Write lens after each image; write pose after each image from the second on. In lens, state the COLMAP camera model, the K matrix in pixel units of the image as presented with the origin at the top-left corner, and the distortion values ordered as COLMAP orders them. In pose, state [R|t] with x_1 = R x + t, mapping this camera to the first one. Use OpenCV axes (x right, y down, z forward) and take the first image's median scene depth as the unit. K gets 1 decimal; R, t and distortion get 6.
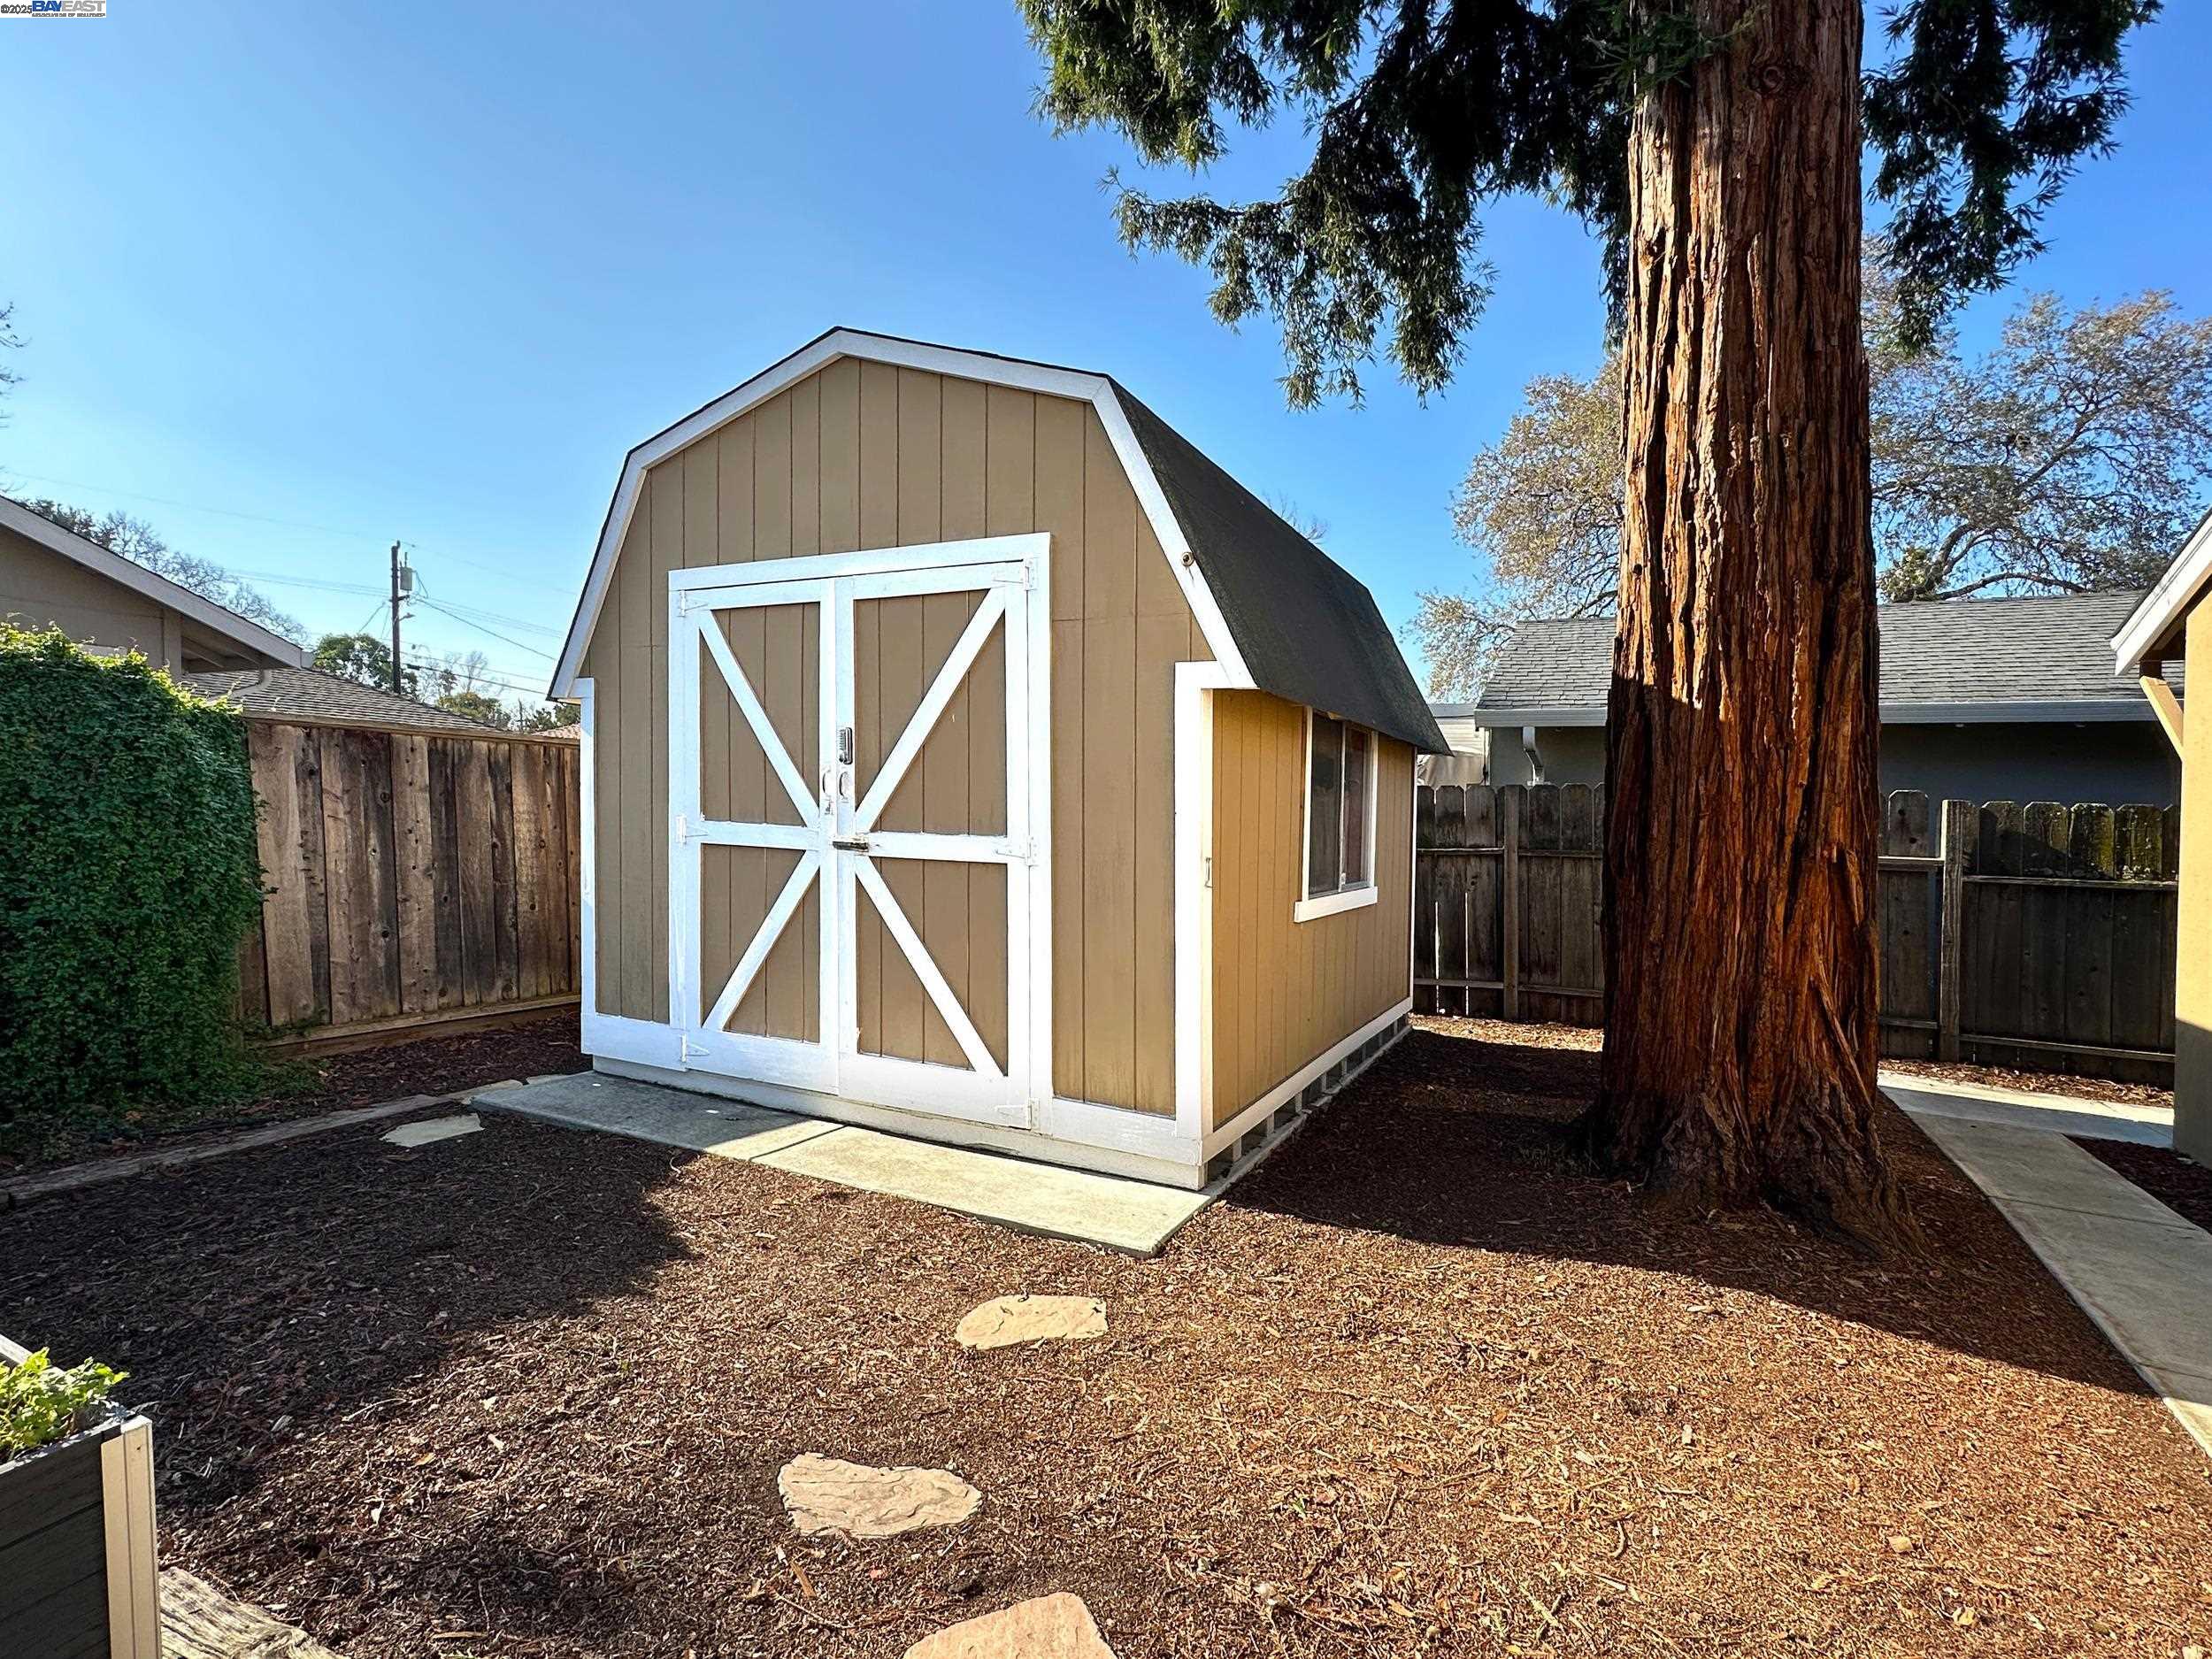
lens RADIAL K [[1076.8, 0, 1075.2], [0, 1076.8, 818.2], [0, 0, 1]] dist [0.001967, 0.000510]
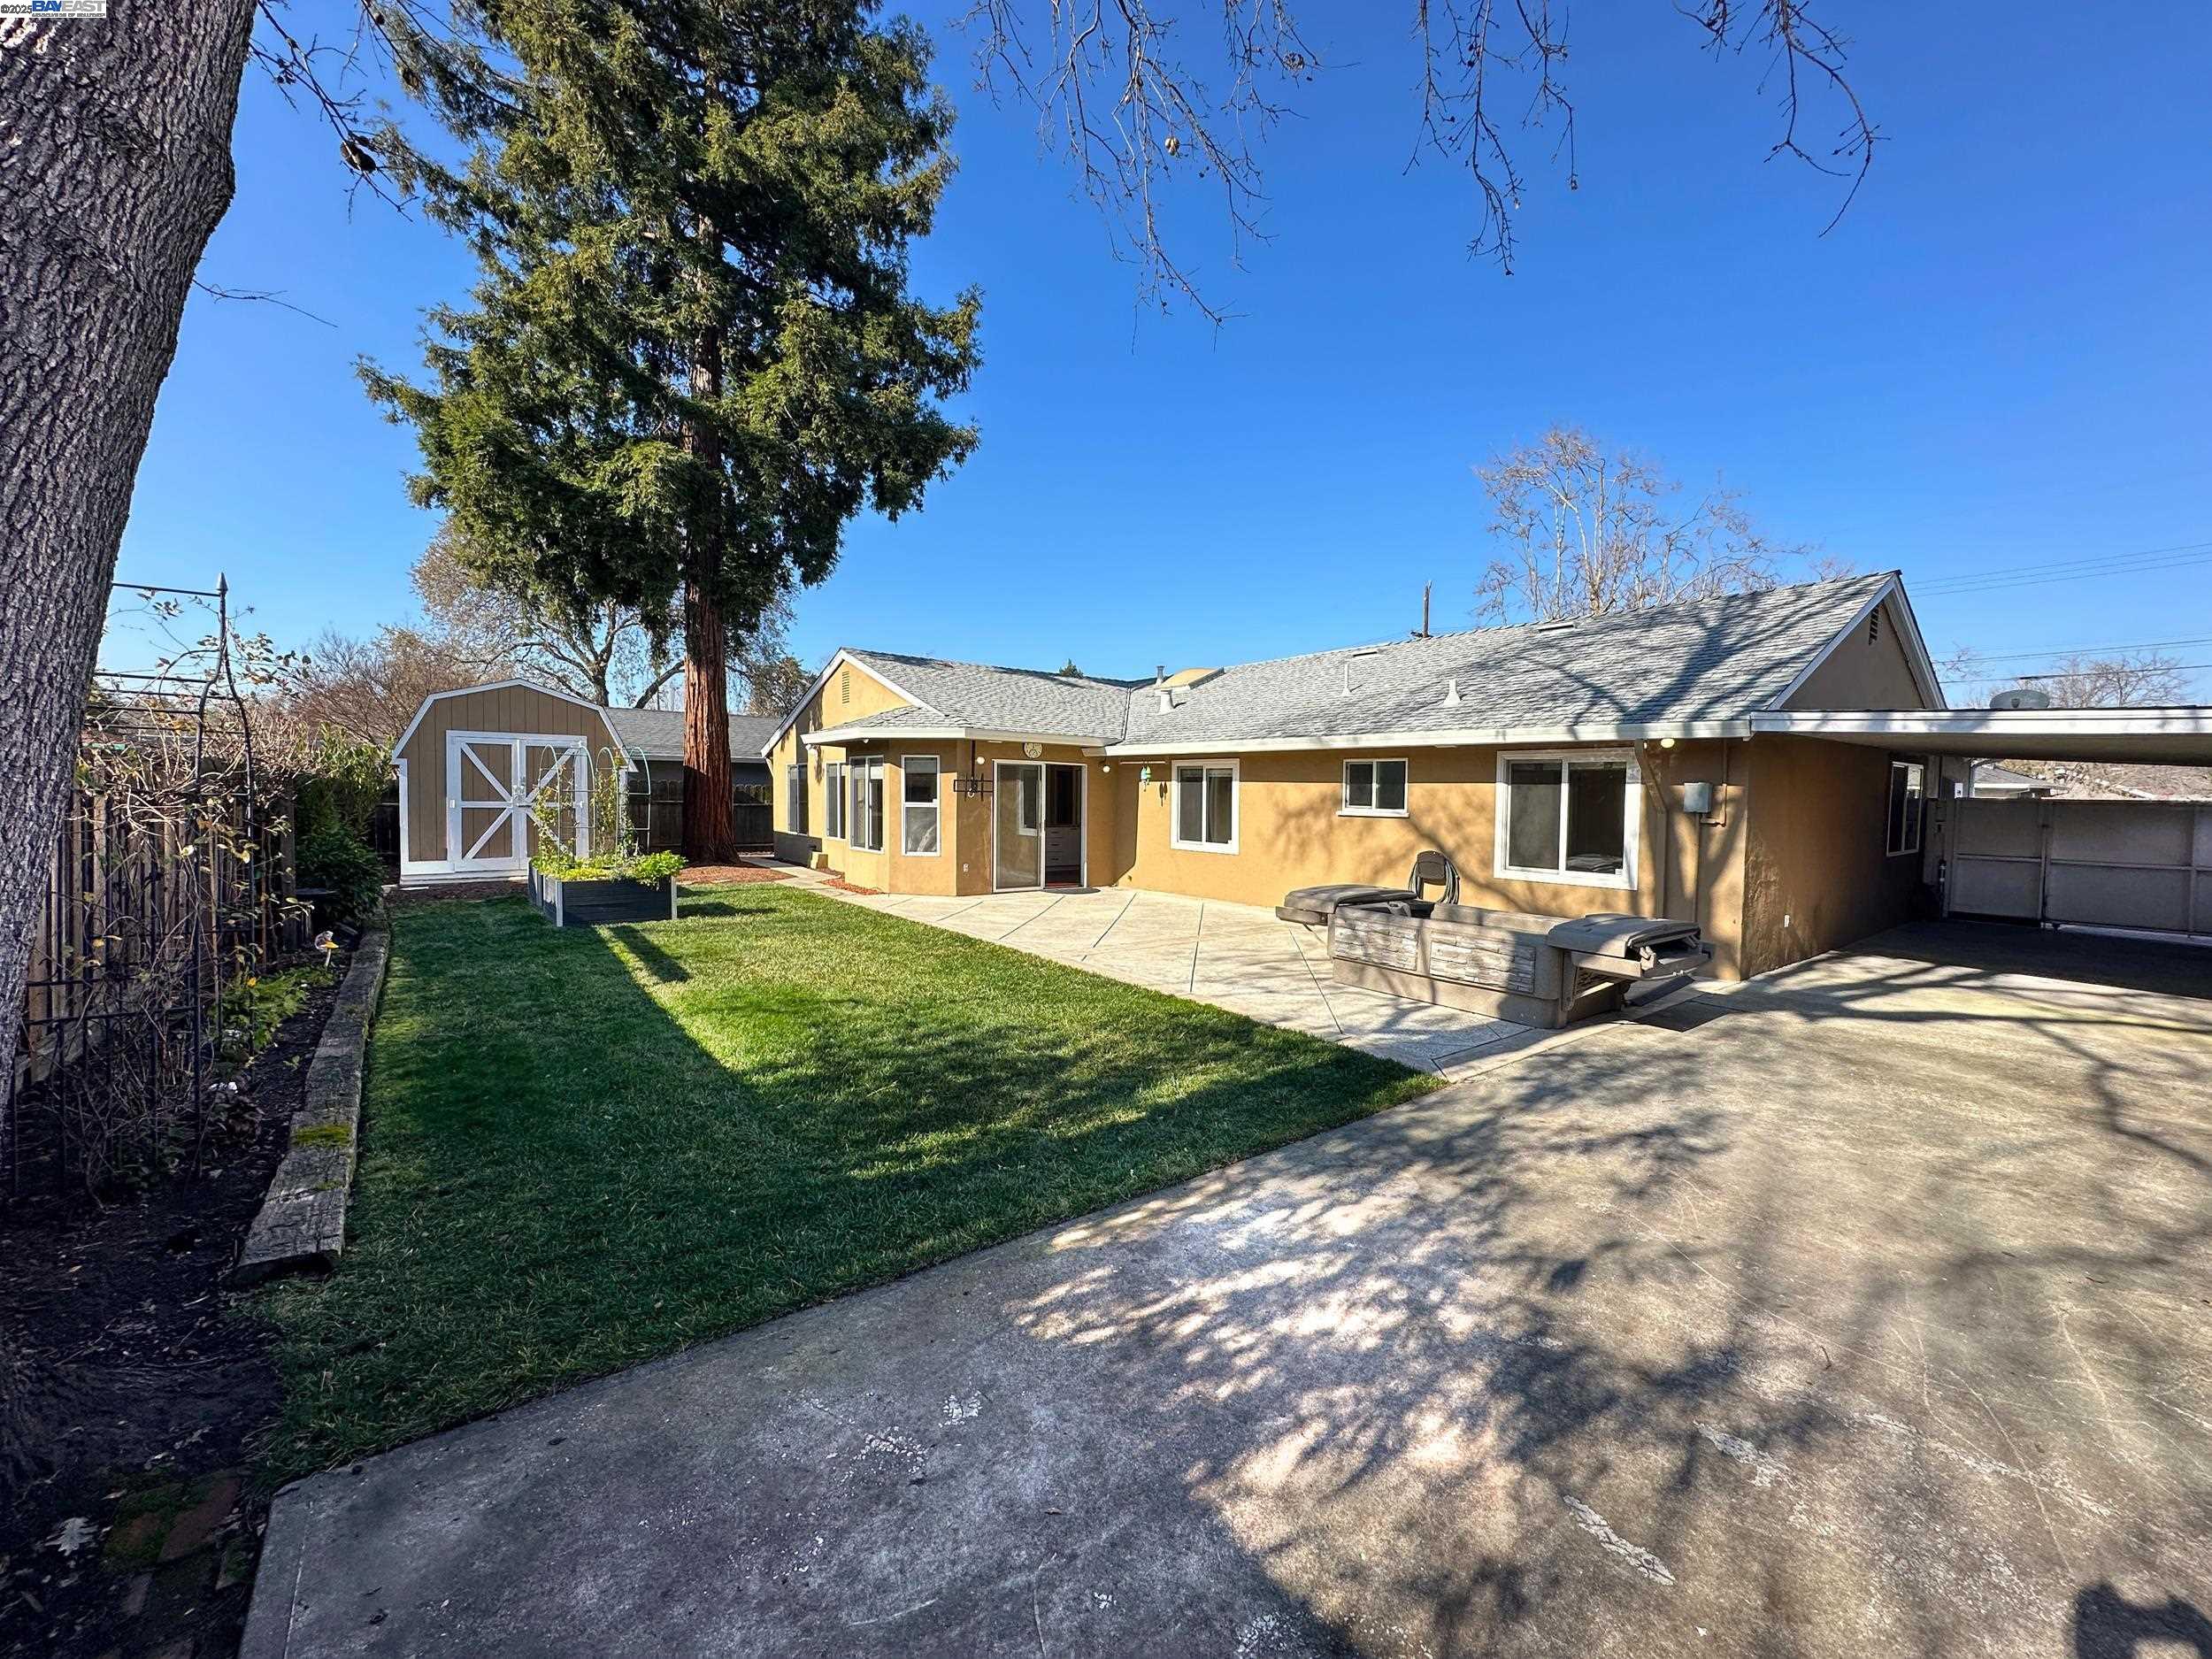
lens RADIAL K [[926.6, 0, 1114.6], [0, 926.6, 820.2], [0, 0, 1]] dist [-0.000356, 0.000074]
pose [[0.421045, -0.050639, 0.905625, -2.391076], [-0.002240, 0.998379, 0.056867, -0.123694], [-0.907037, -0.025972, 0.420250, -2.430511]]
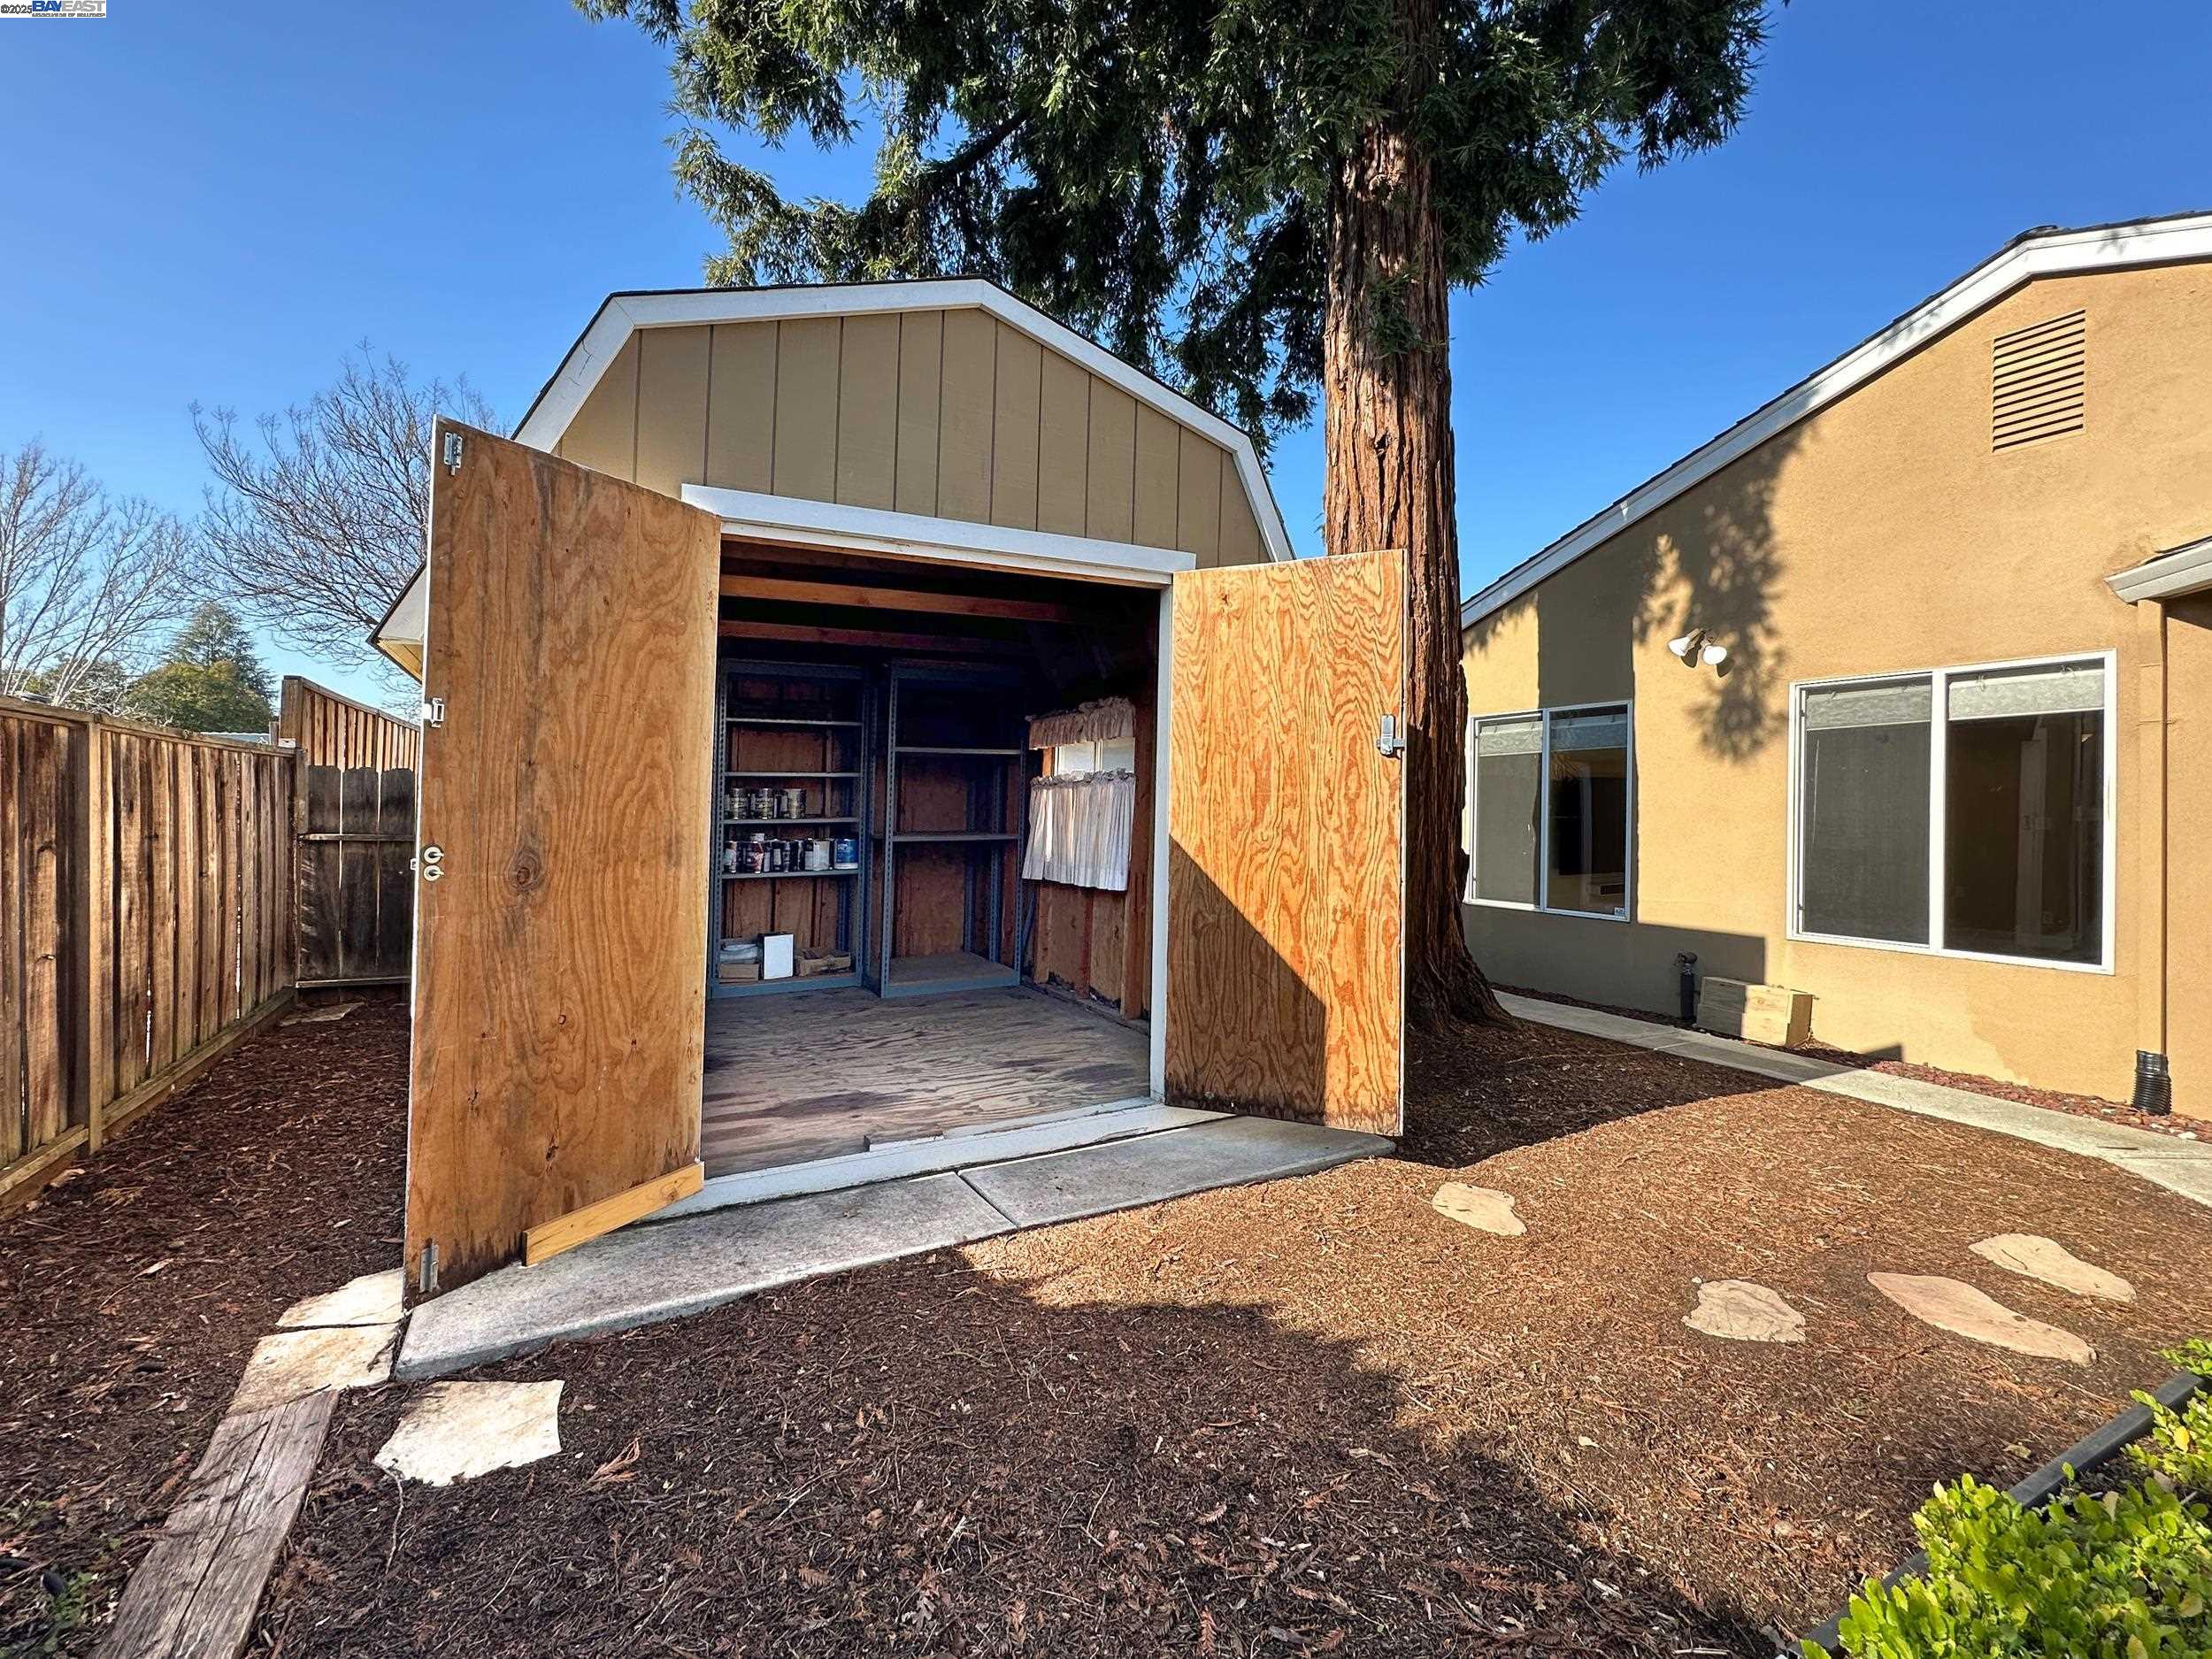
lens RADIAL K [[977.7, 0, 1054.4], [0, 977.7, 792.0], [0, 0, 1]] dist [-0.008473, 0.000177]
pose [[0.585834, -0.025771, 0.810022, -0.839325], [0.019173, 0.999655, 0.017938, -0.040173], [-0.810205, 0.005022, 0.586126, 0.481622]]
